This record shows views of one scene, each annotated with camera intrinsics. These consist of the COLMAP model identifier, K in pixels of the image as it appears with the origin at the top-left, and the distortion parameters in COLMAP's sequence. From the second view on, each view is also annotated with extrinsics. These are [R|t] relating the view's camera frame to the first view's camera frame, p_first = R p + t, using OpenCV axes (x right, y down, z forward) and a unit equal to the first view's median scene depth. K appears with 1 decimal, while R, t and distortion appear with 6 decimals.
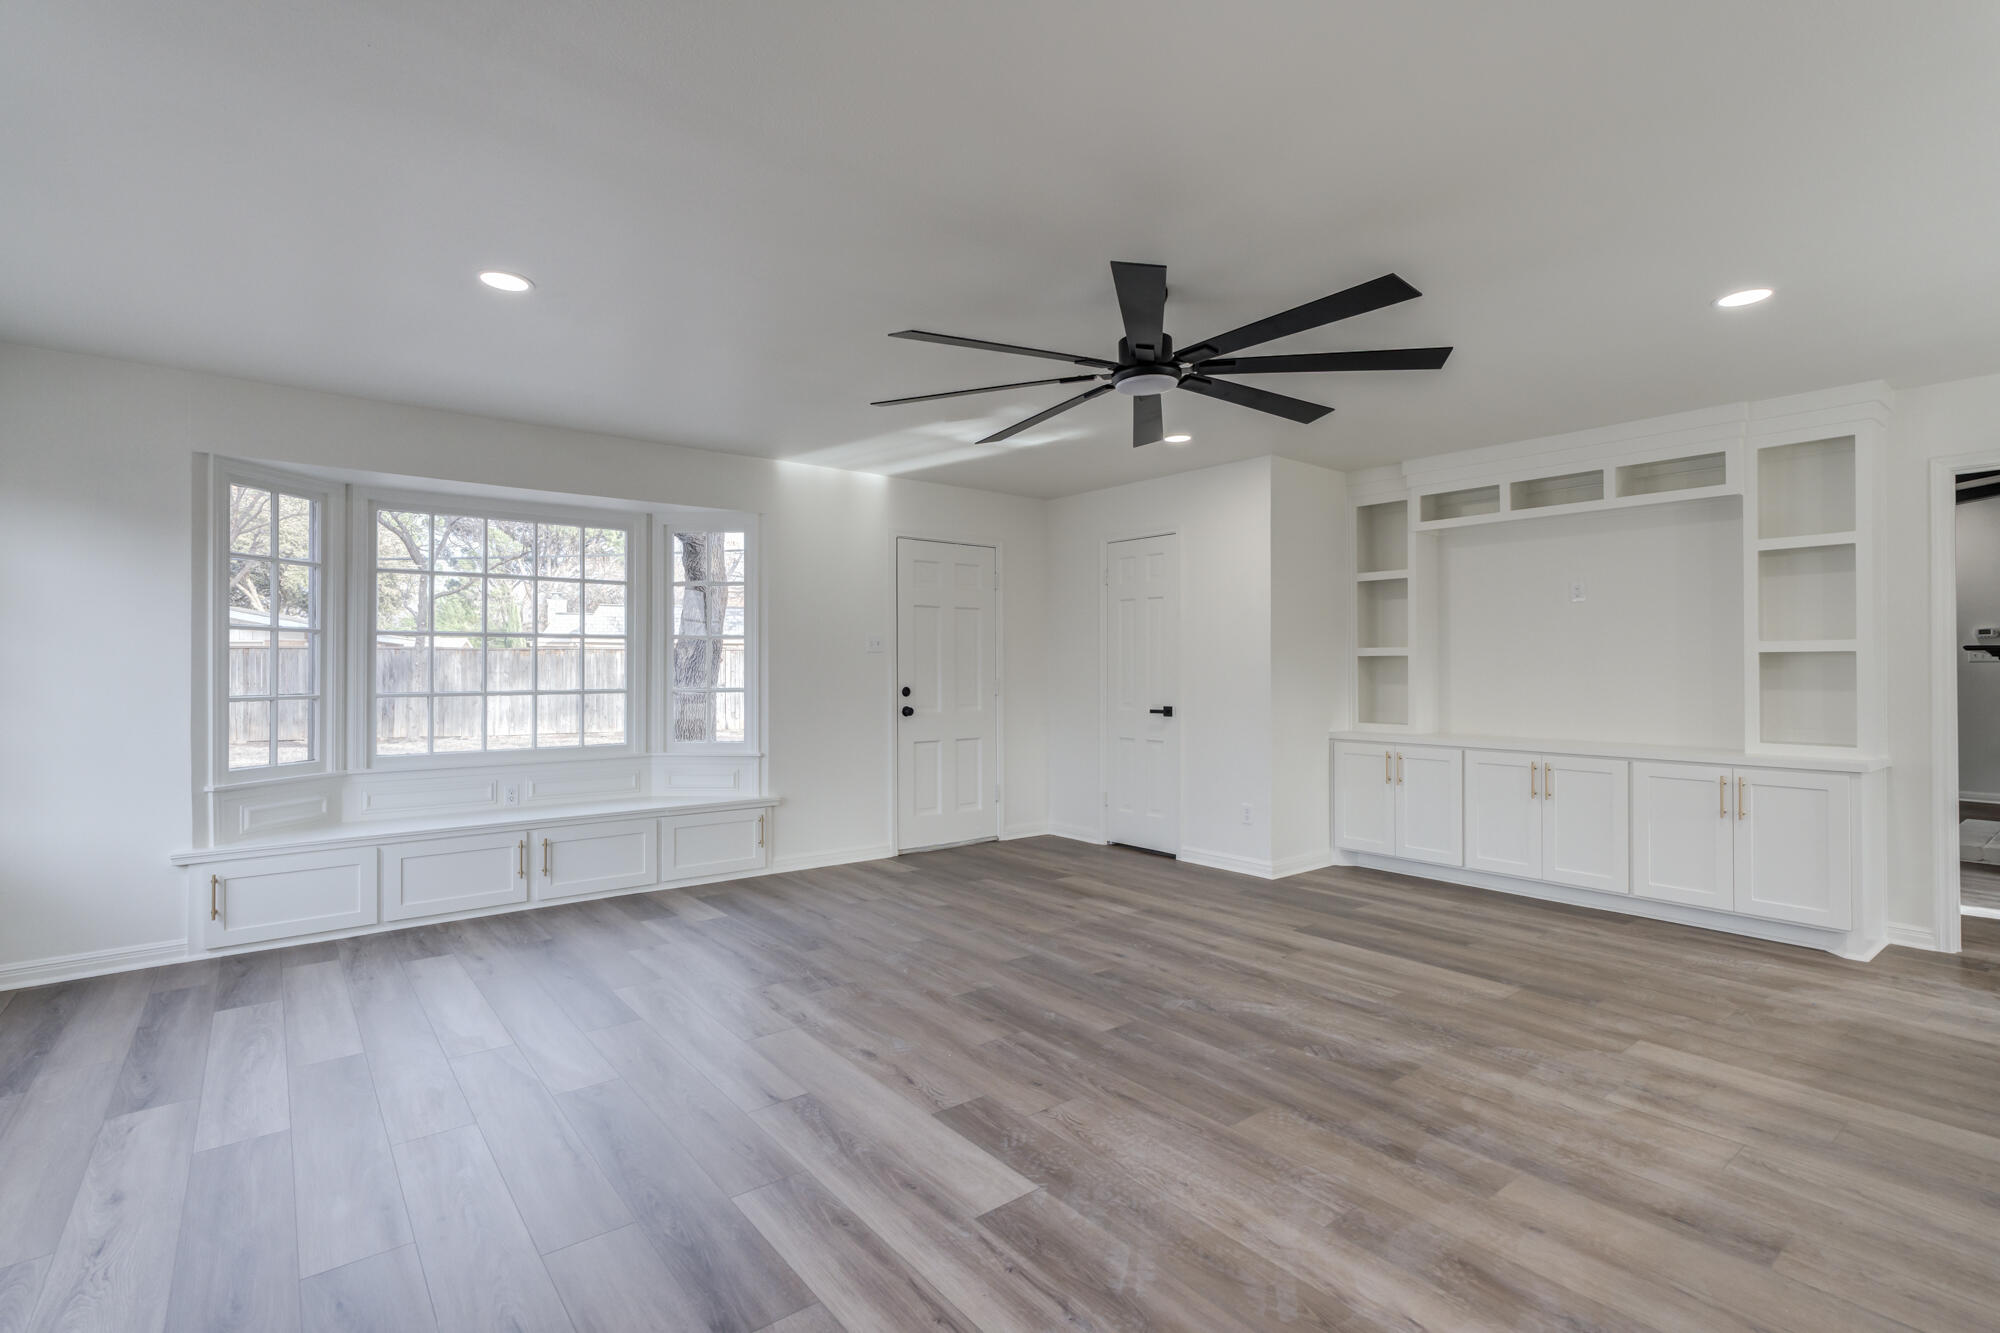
lens RADIAL K [[954.1, 0, 1019.1], [0, 954.1, 666.4], [0, 0, 1]] dist [-0.000678, 0.000495]
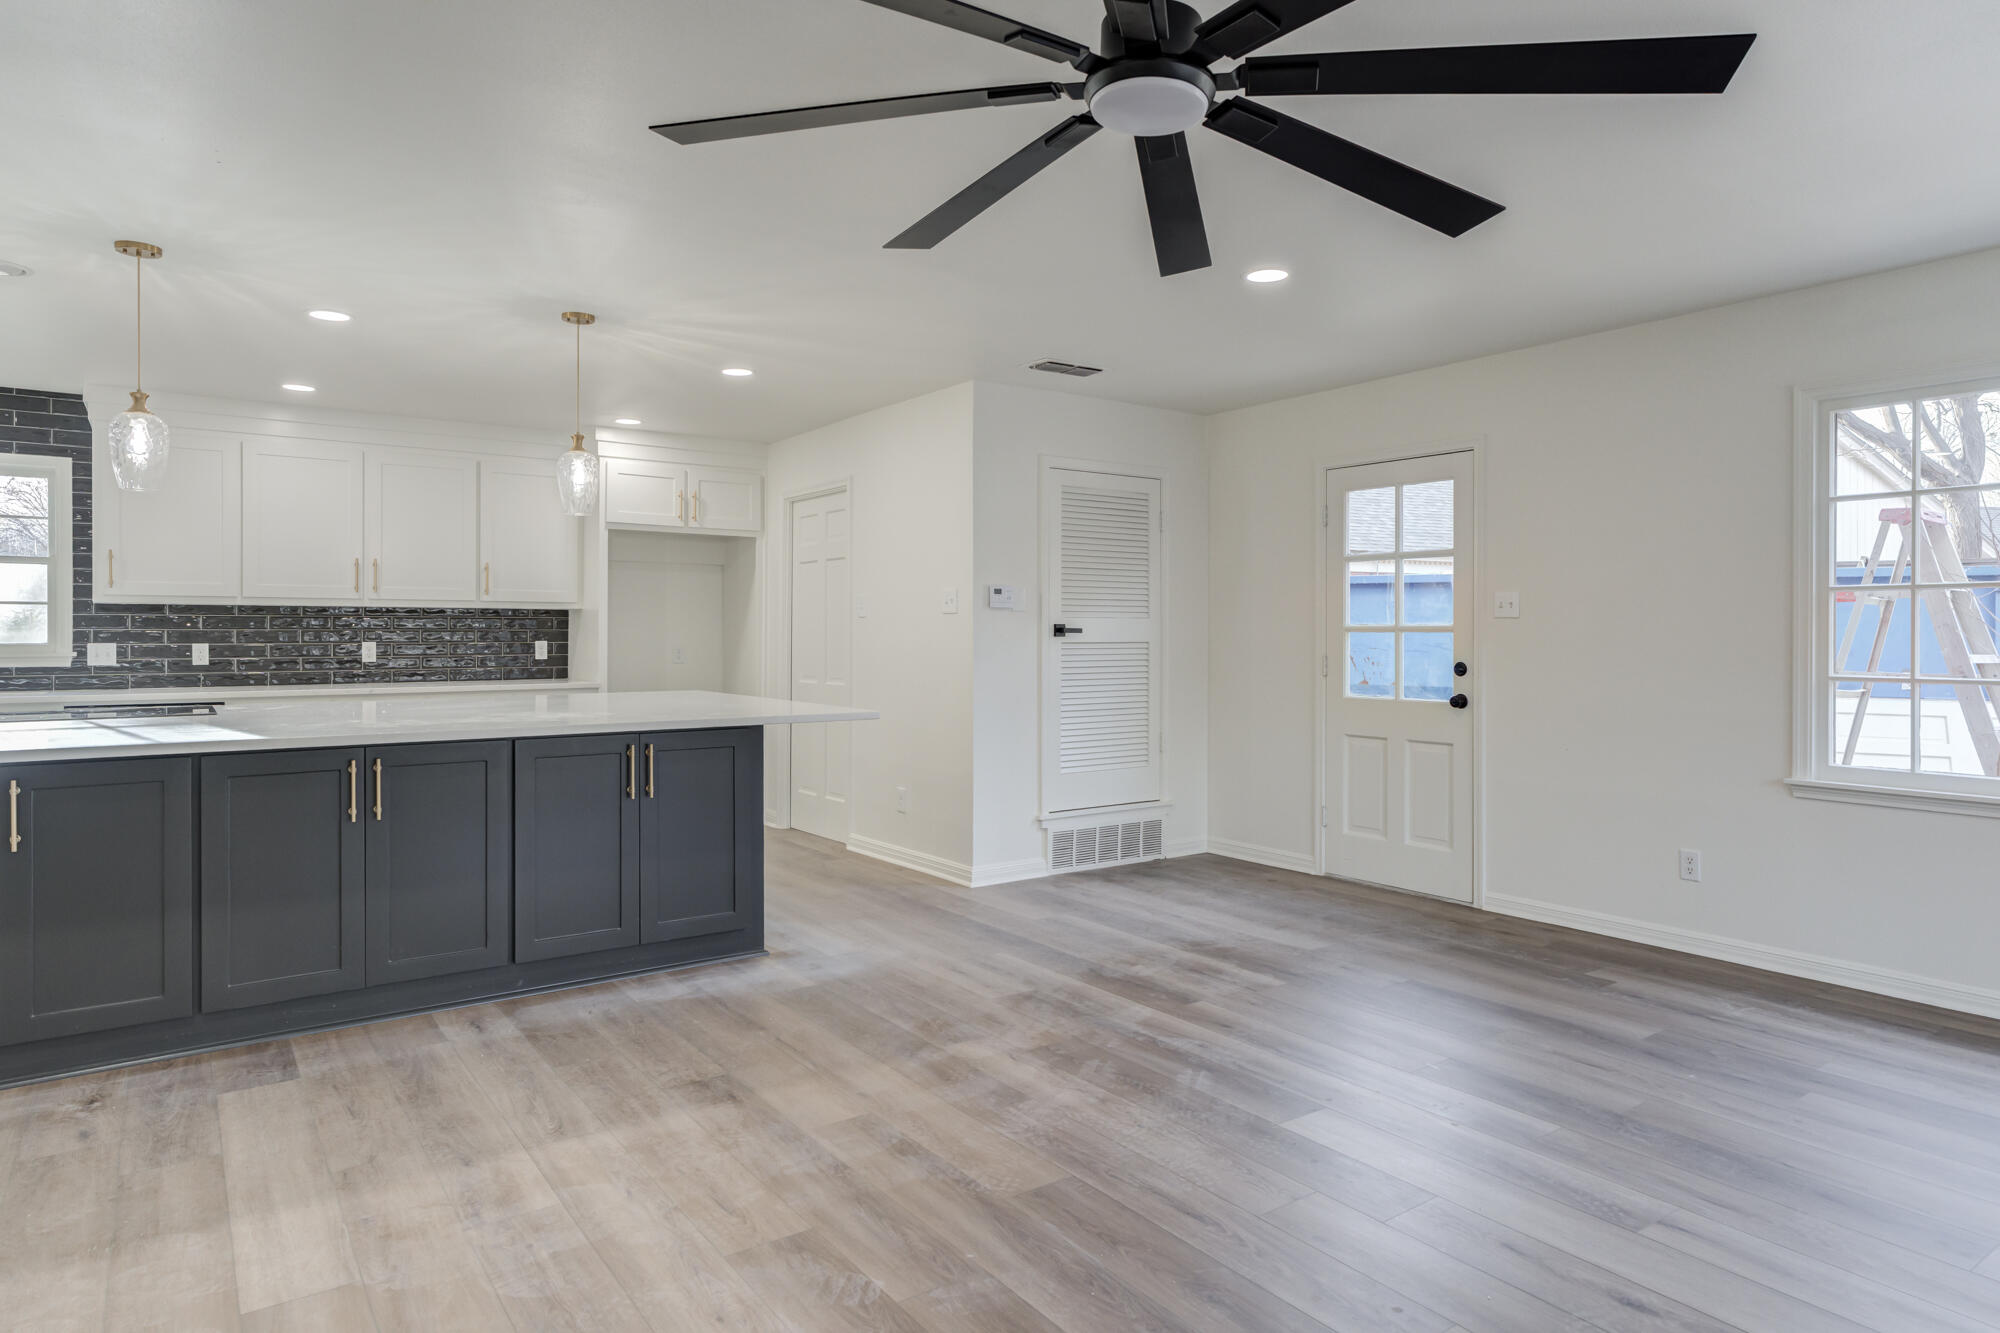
lens RADIAL K [[1165.5, 0, 1001.0], [0, 1165.5, 631.7], [0, 0, 1]] dist [-0.004155, 0.011002]
pose [[-0.997097, -0.001489, 0.076129, 0.174383], [-0.001912, 0.999983, -0.005488, 0.000267], [-0.076119, -0.005617, -0.997083, 1.743901]]
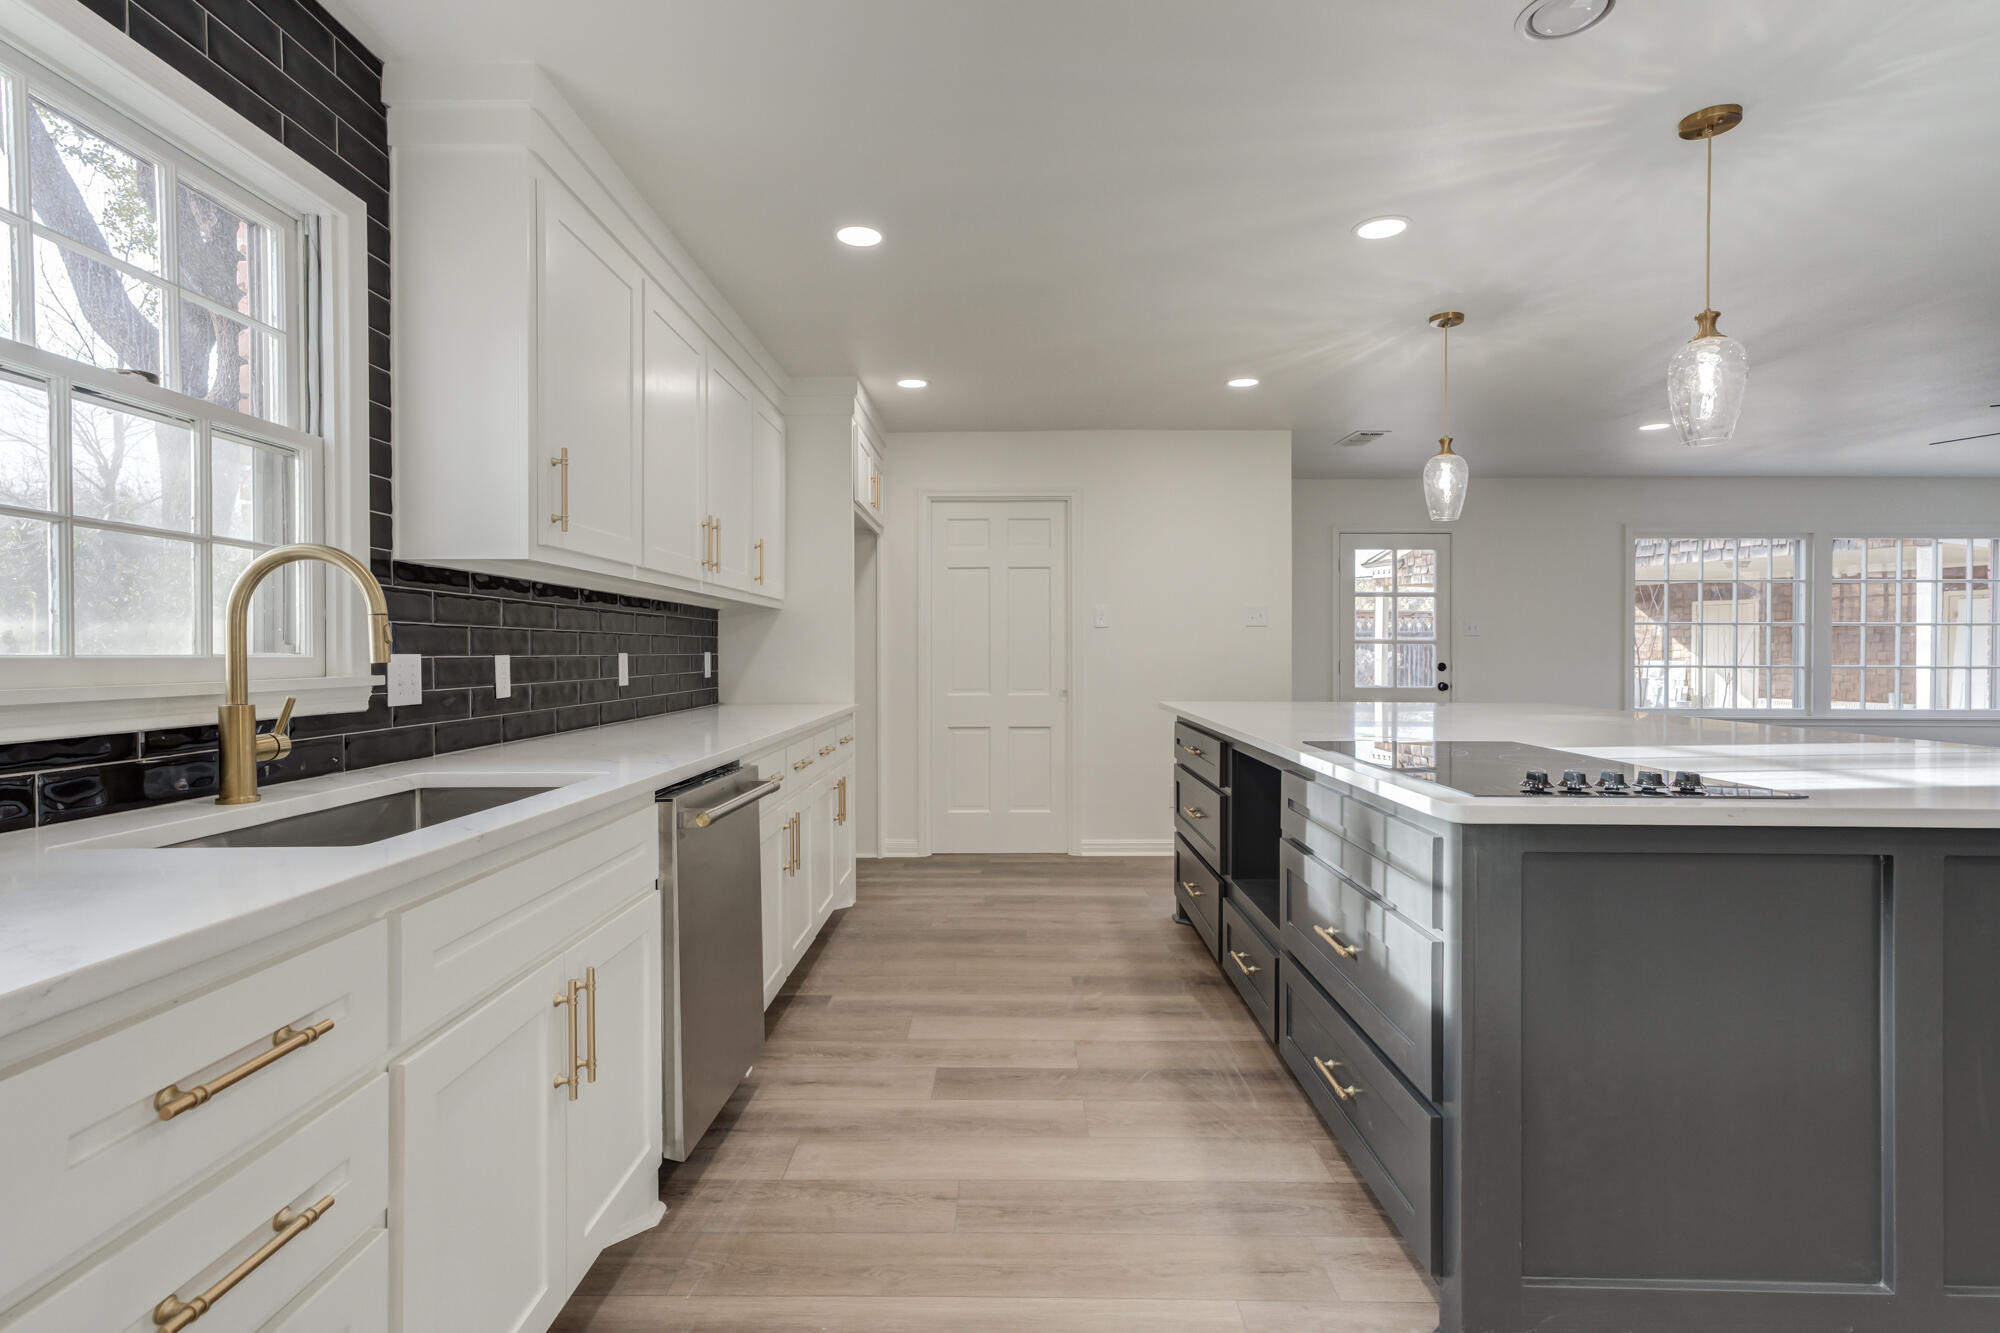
lens RADIAL K [[967.1, 0, 1000.0], [0, 967.1, 666.5], [0, 0, 1]] dist [0.000382, 0.000070]
pose [[-0.647544, 0.009853, -0.761965, 2.271369], [0.002968, 0.999941, 0.010409, 0.017090], [0.762022, 0.004479, -0.647535, 0.584450]]
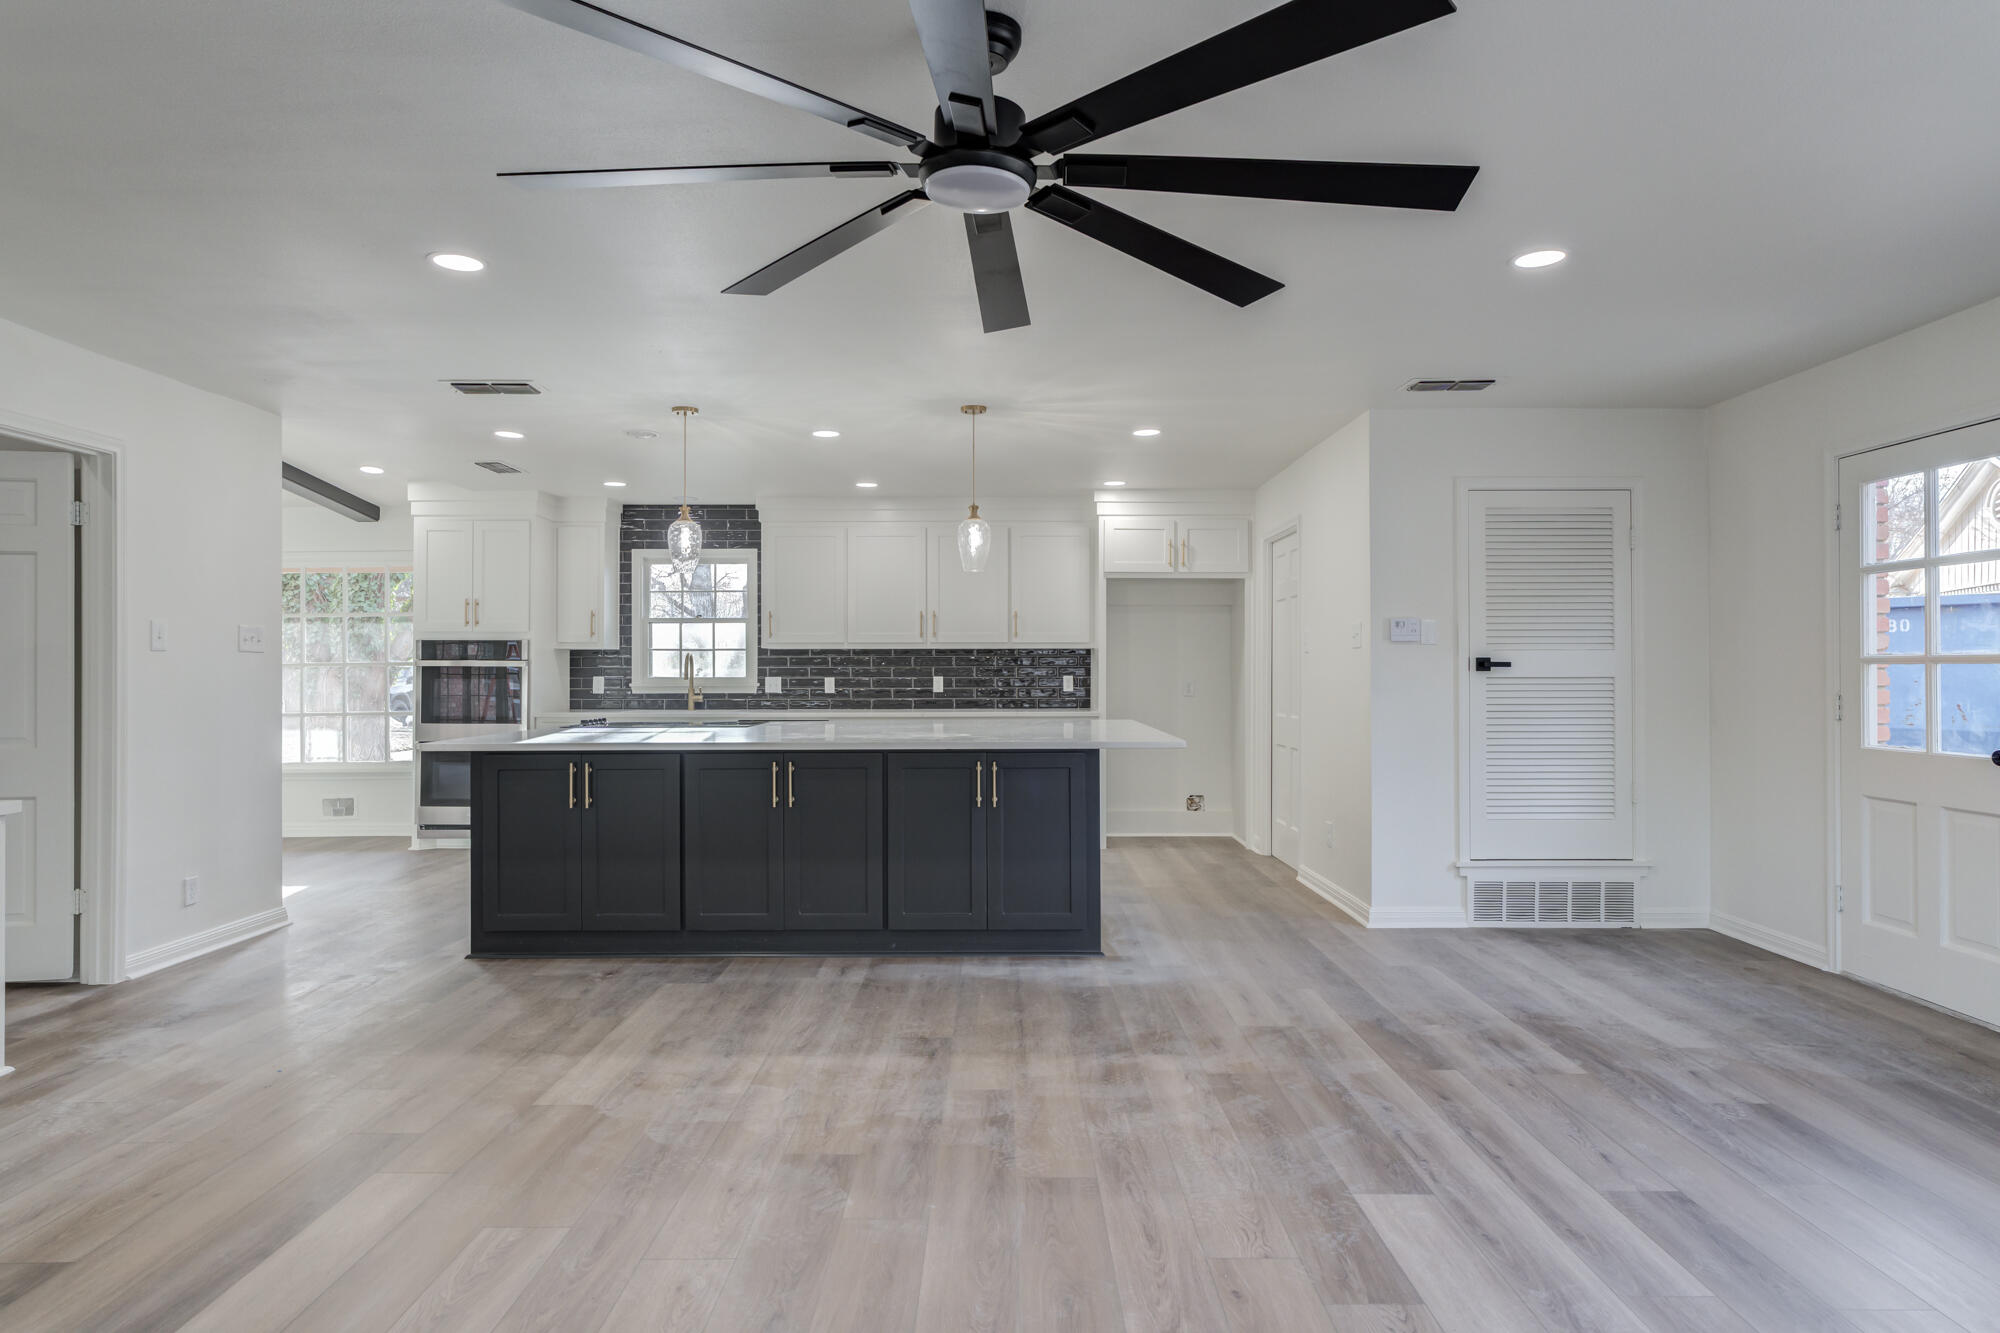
lens RADIAL K [[1117.1, 0, 991.6], [0, 1117.1, 654.1], [0, 0, 1]] dist [0.000951, 0.001830]
pose [[-0.765993, 0.010140, 0.642769, -0.333325], [-0.001600, 0.999842, -0.017680, 0.003693], [-0.642847, -0.014571, -0.765856, 1.602548]]
